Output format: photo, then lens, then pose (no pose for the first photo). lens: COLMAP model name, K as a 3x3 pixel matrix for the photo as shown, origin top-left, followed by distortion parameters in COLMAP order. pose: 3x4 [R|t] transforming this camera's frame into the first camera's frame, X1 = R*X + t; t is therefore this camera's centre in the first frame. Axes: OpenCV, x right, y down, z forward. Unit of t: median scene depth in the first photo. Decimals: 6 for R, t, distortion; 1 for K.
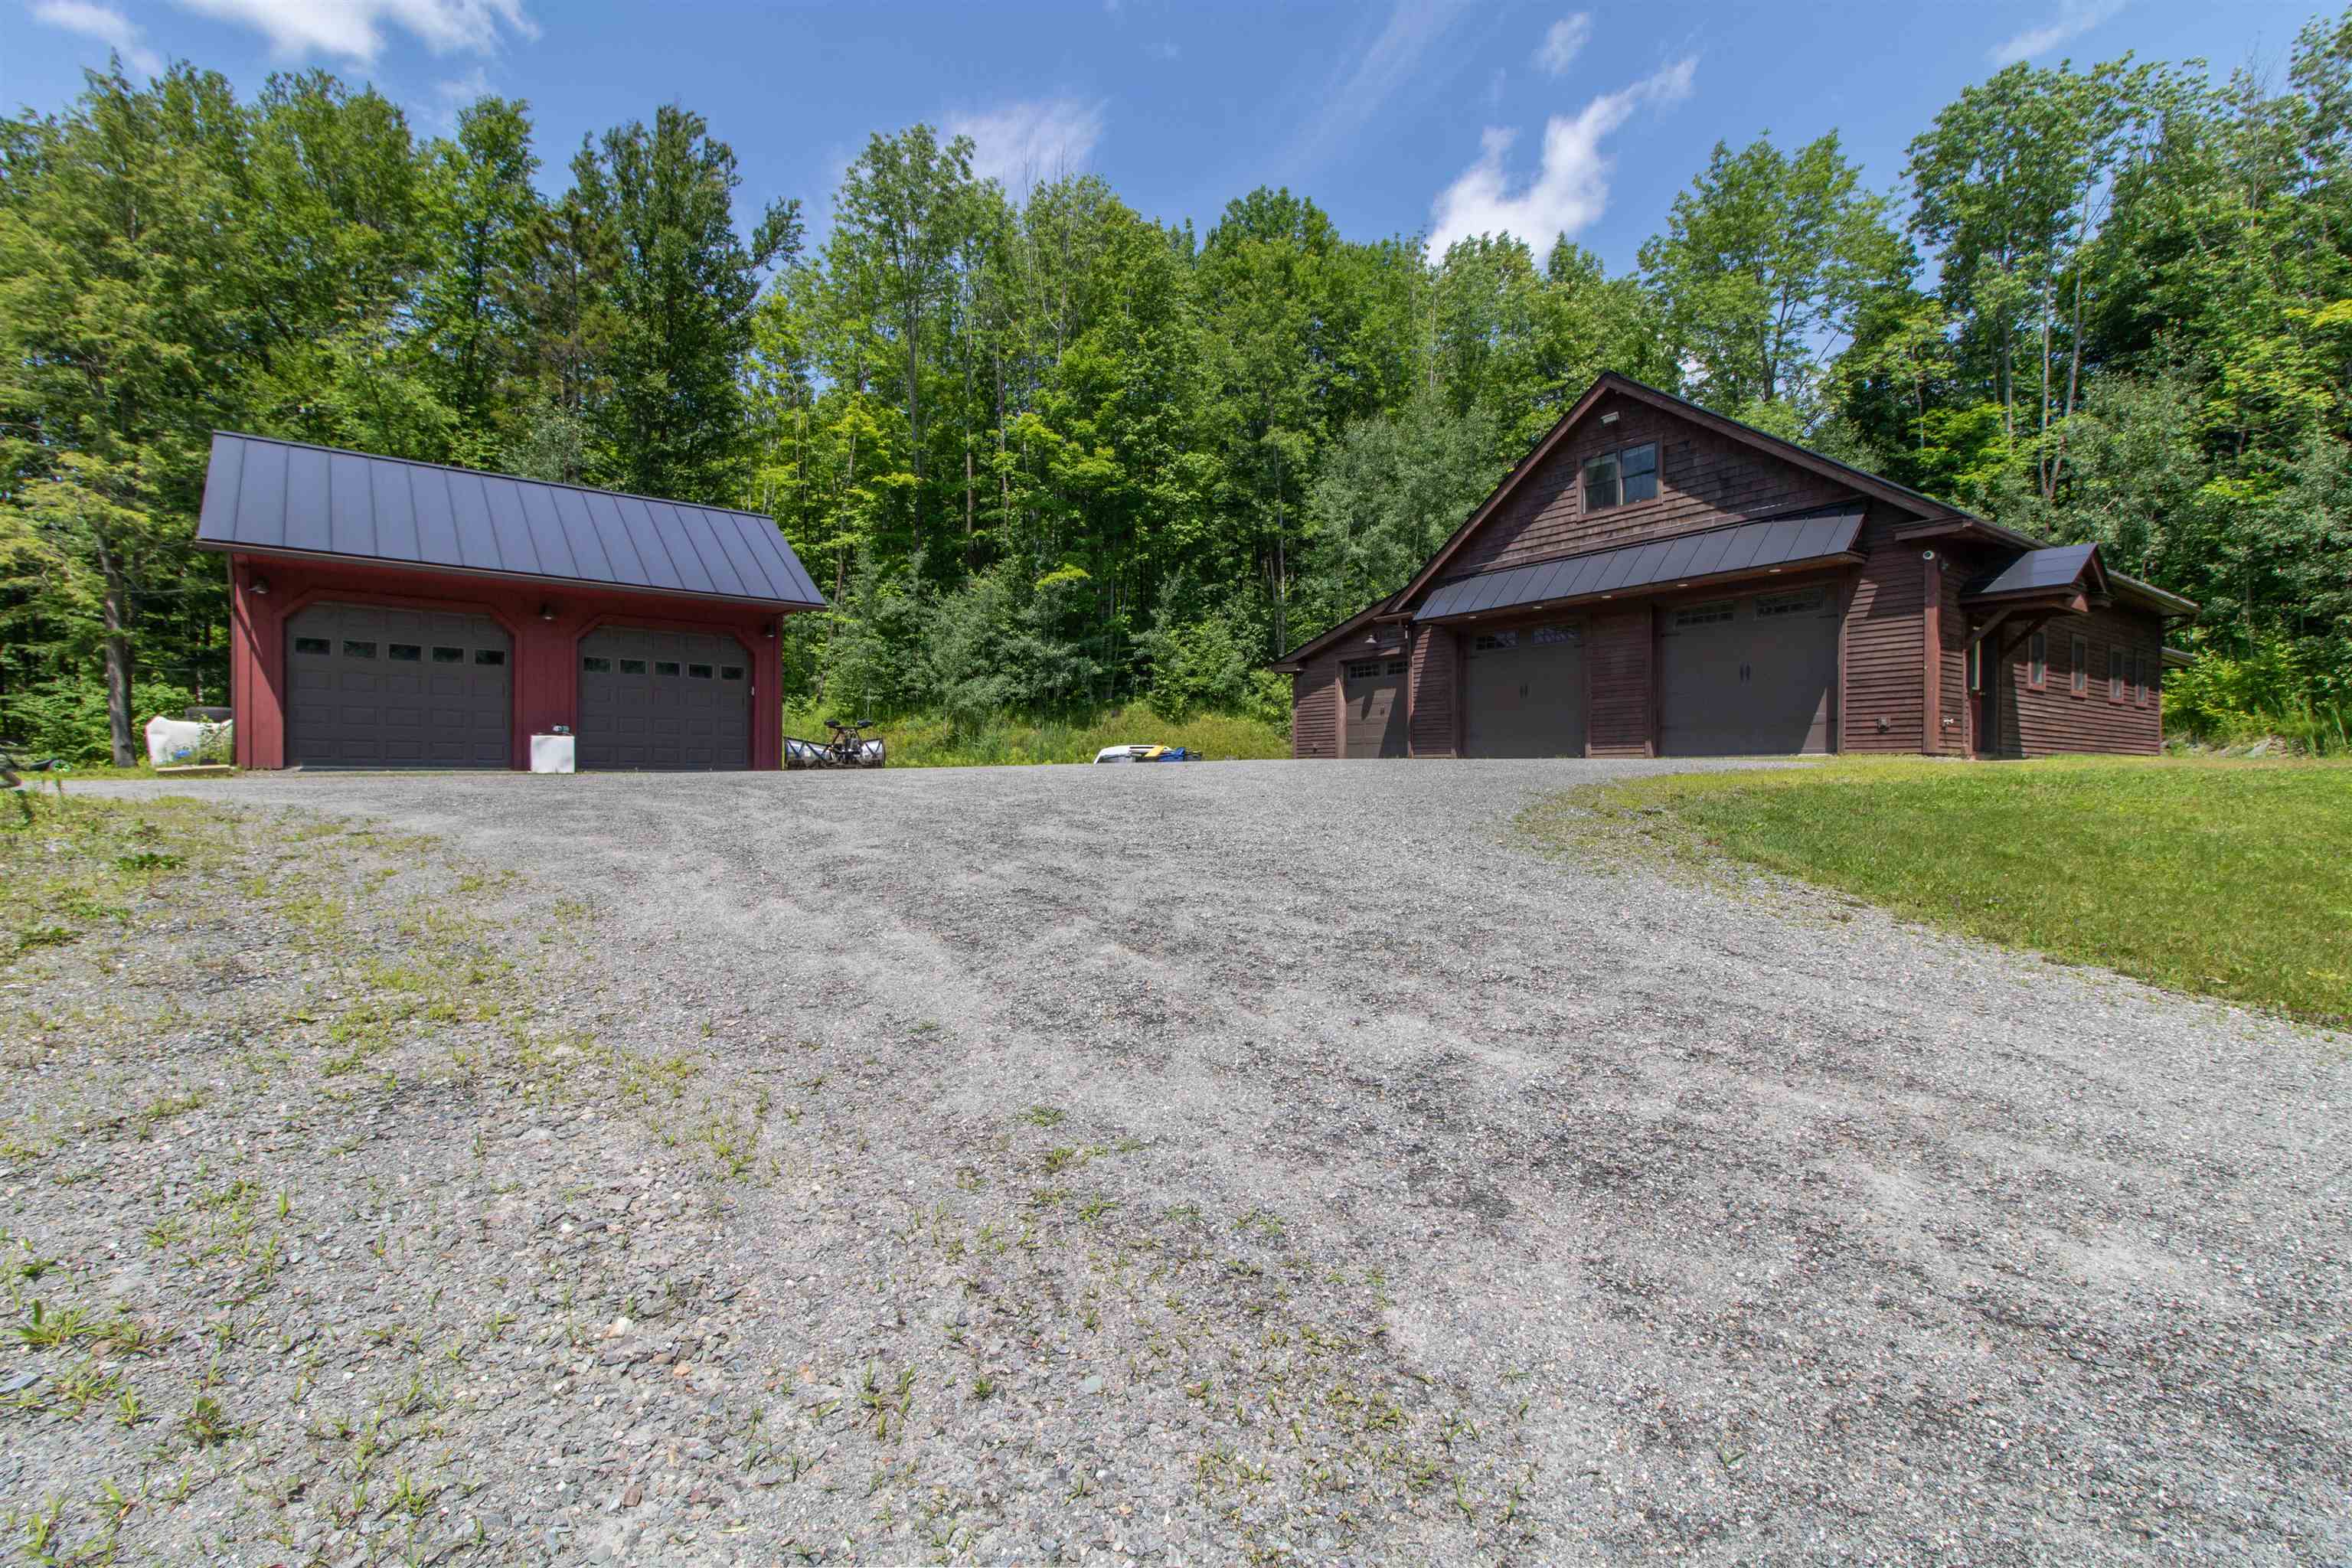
lens RADIAL K [[1084.4, 0, 1179.8], [0, 1084.4, 782.2], [0, 0, 1]] dist [-0.000961, 0.002208]
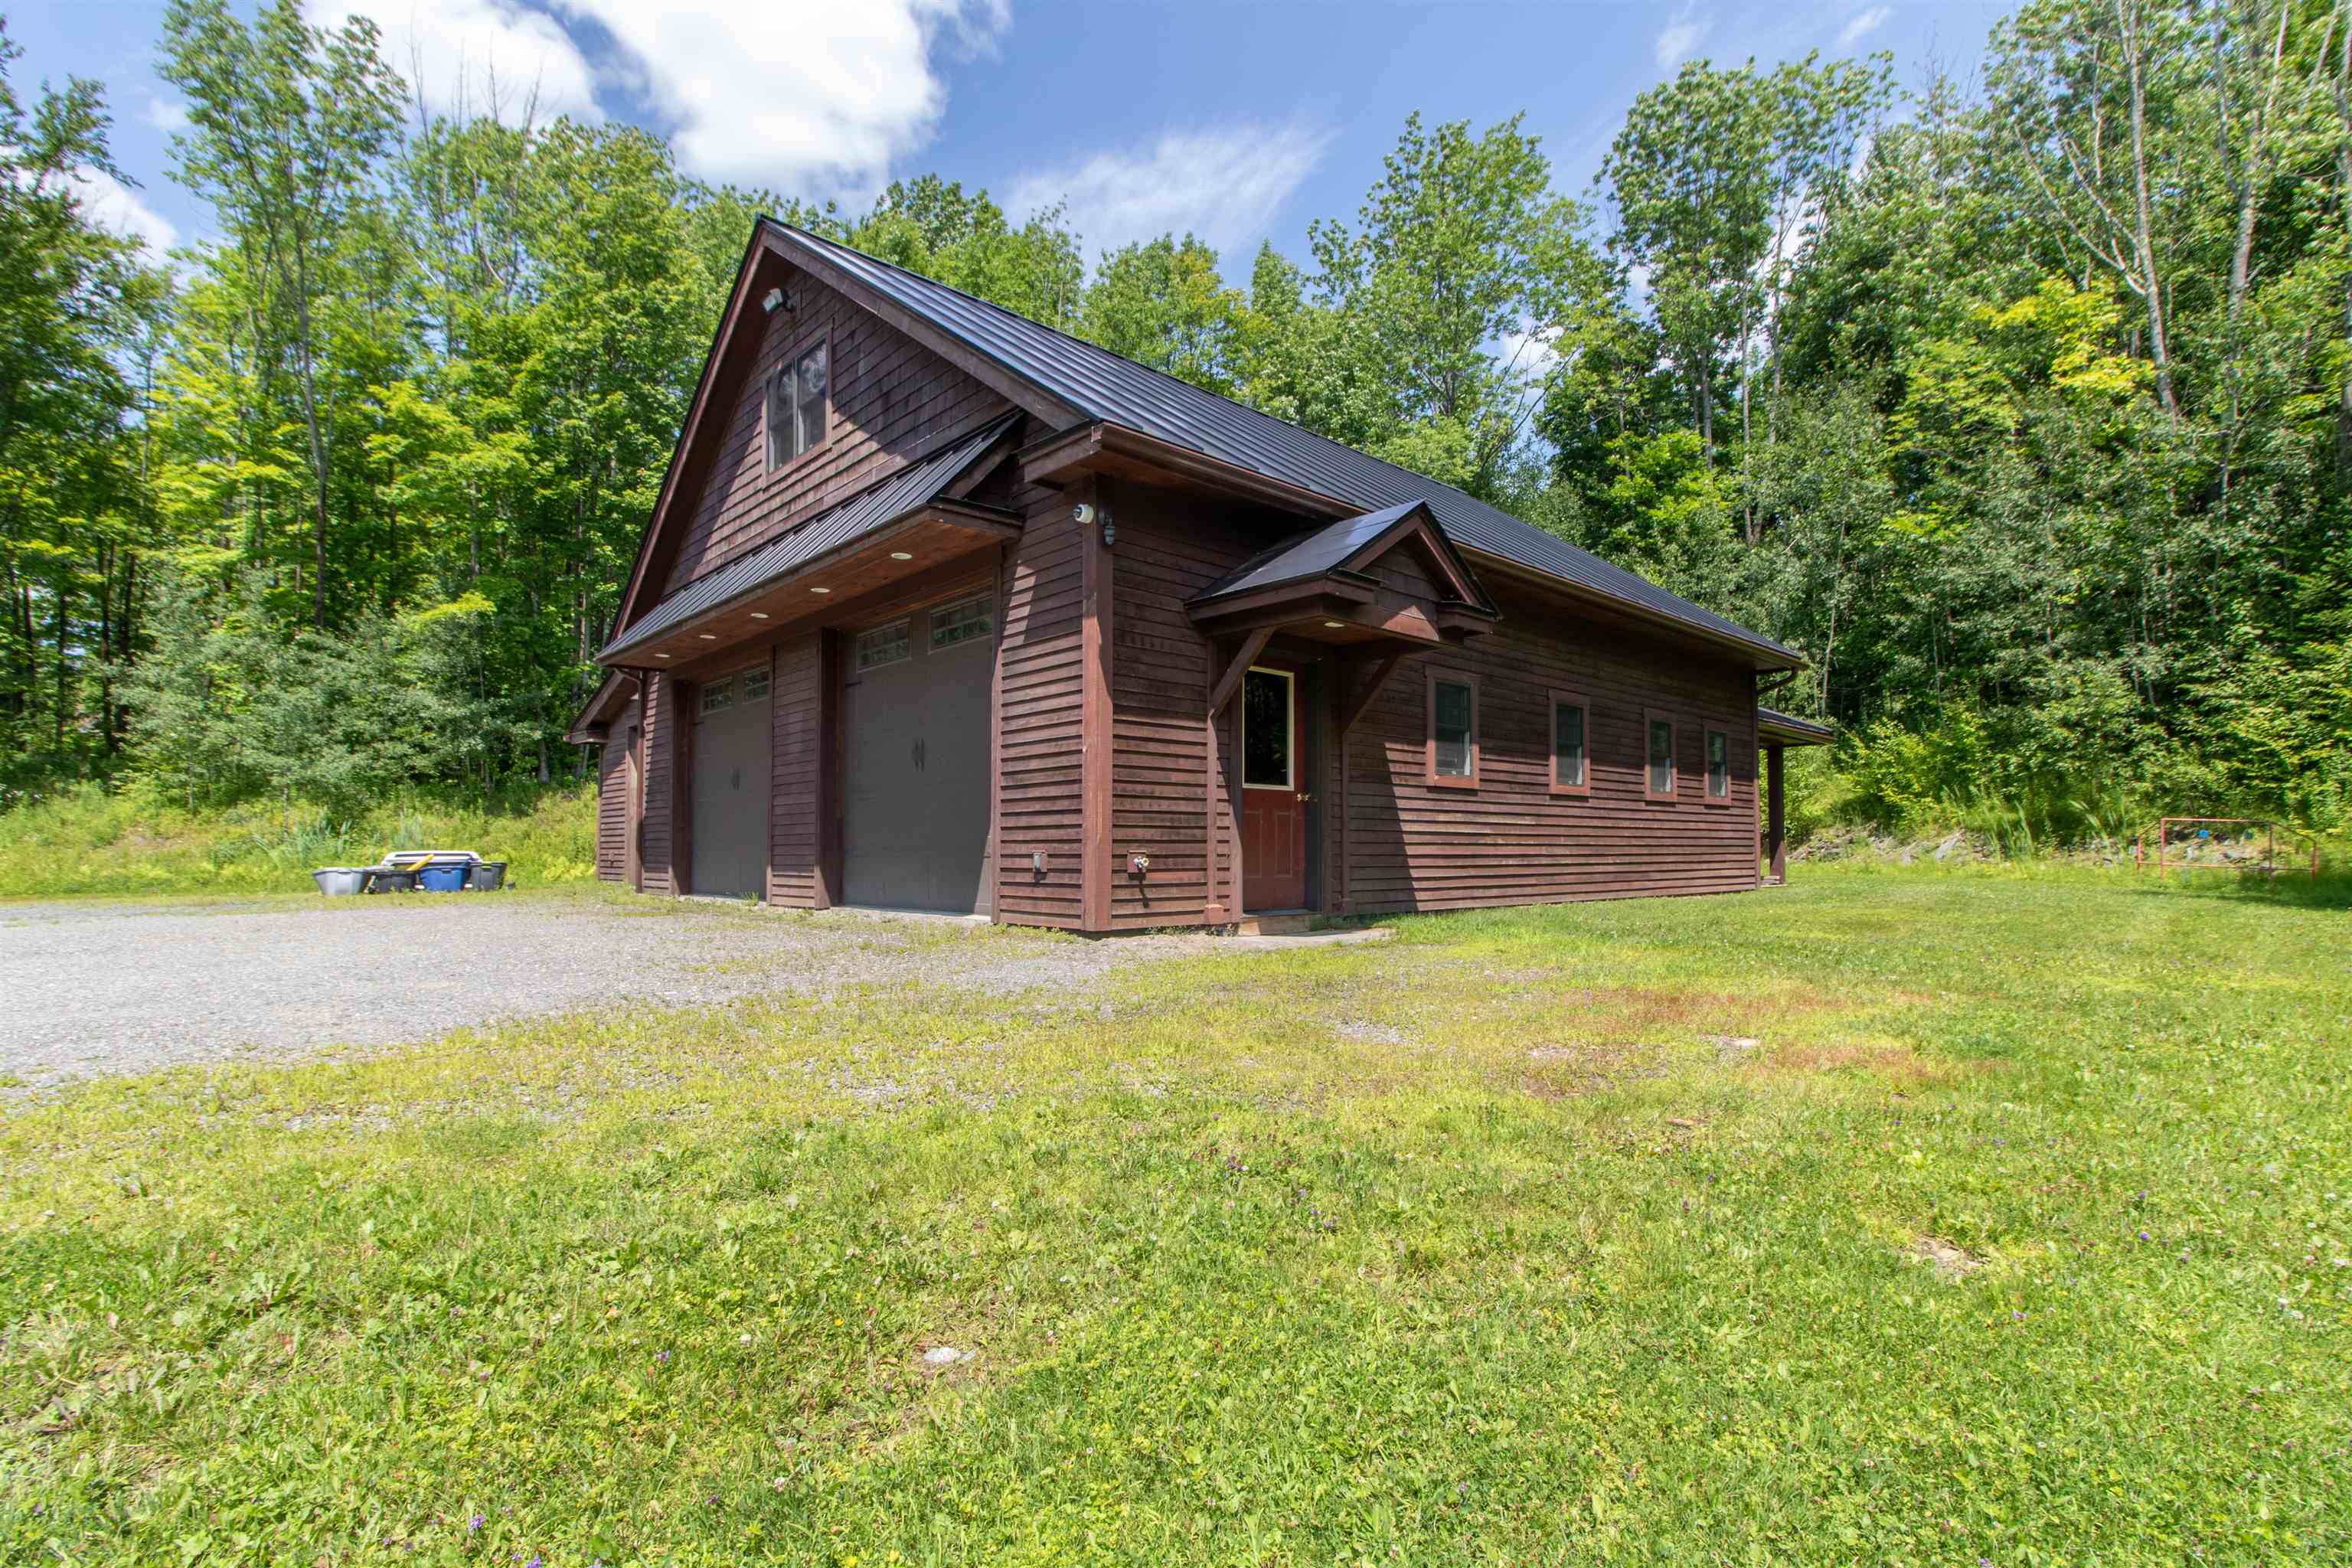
lens RADIAL K [[1084.4, 0, 1179.7], [0, 1084.4, 822.6], [0, 0, 1]] dist [-0.000961, 0.002208]
pose [[0.993880, -0.002145, 0.110444, 0.310925], [0.004626, 0.999743, -0.022210, -0.029036], [-0.110368, 0.022585, 0.993634, 0.243759]]
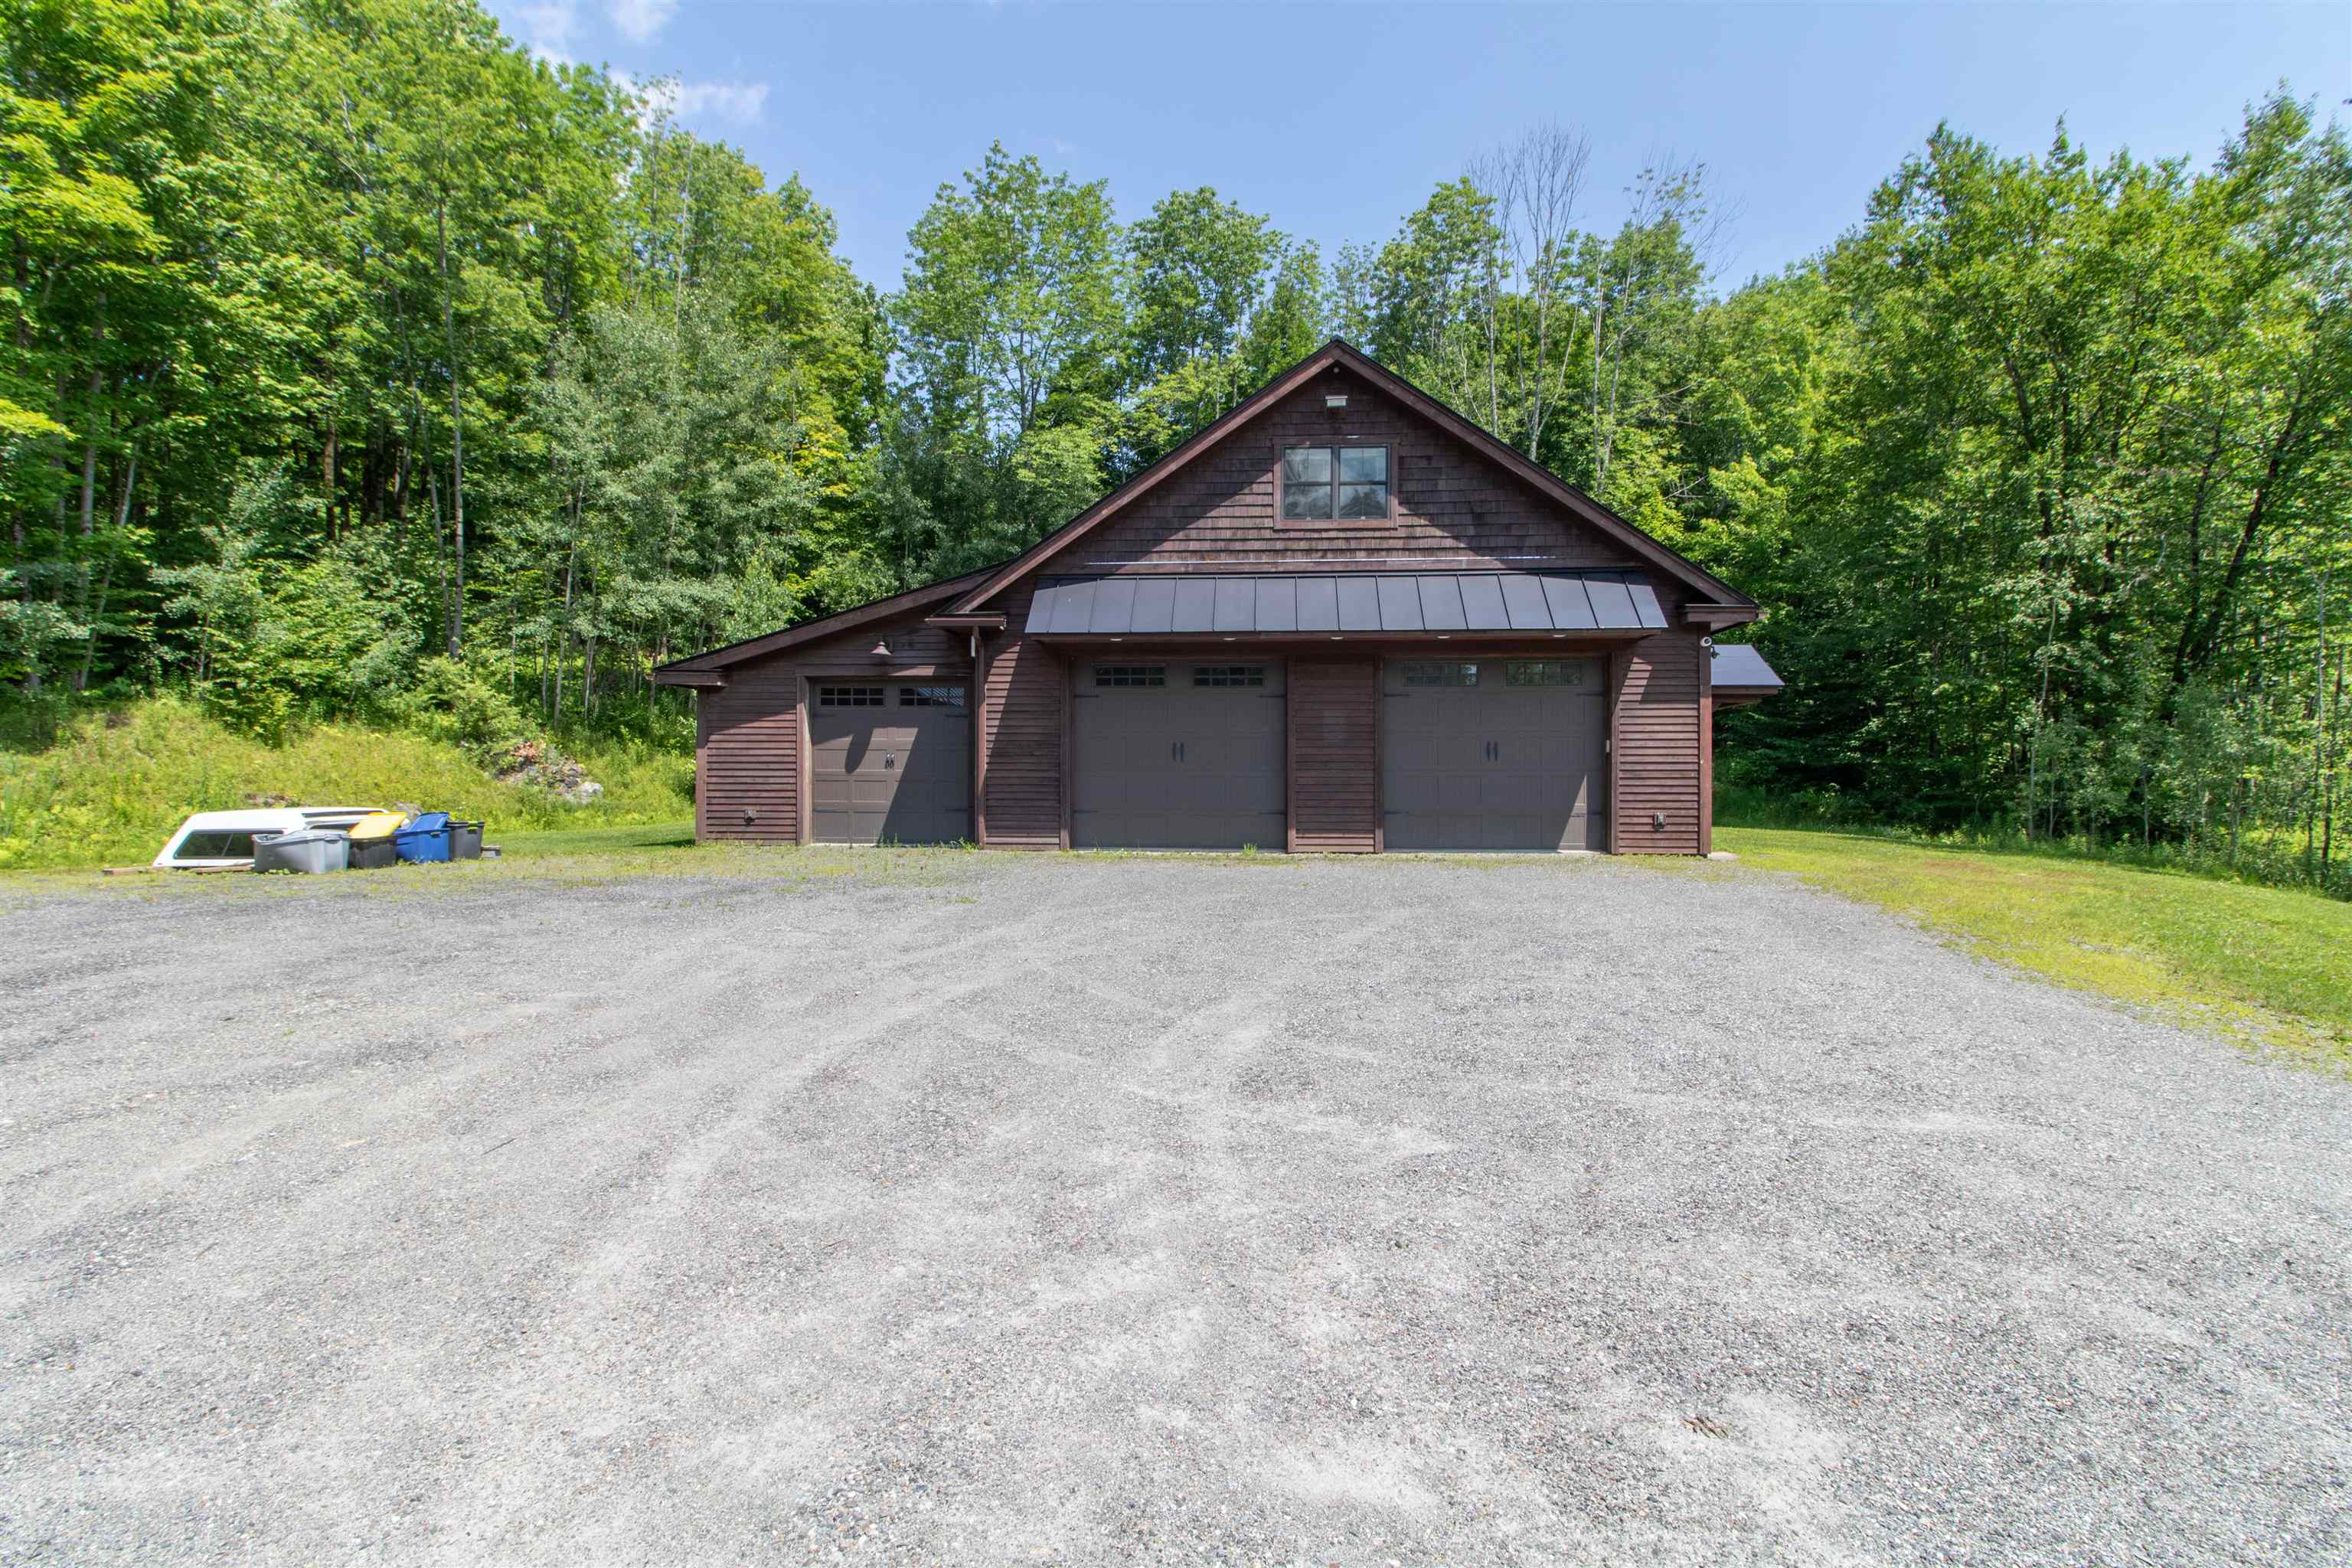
lens RADIAL K [[1084.4, 0, 1178.8], [0, 1084.4, 785.1], [0, 0, 1]] dist [-0.000961, 0.002208]
pose [[0.644318, -0.002266, 0.764755, -0.143945], [-0.001342, 0.999991, 0.004095, -0.040966], [-0.764757, -0.003665, 0.644309, 0.341500]]
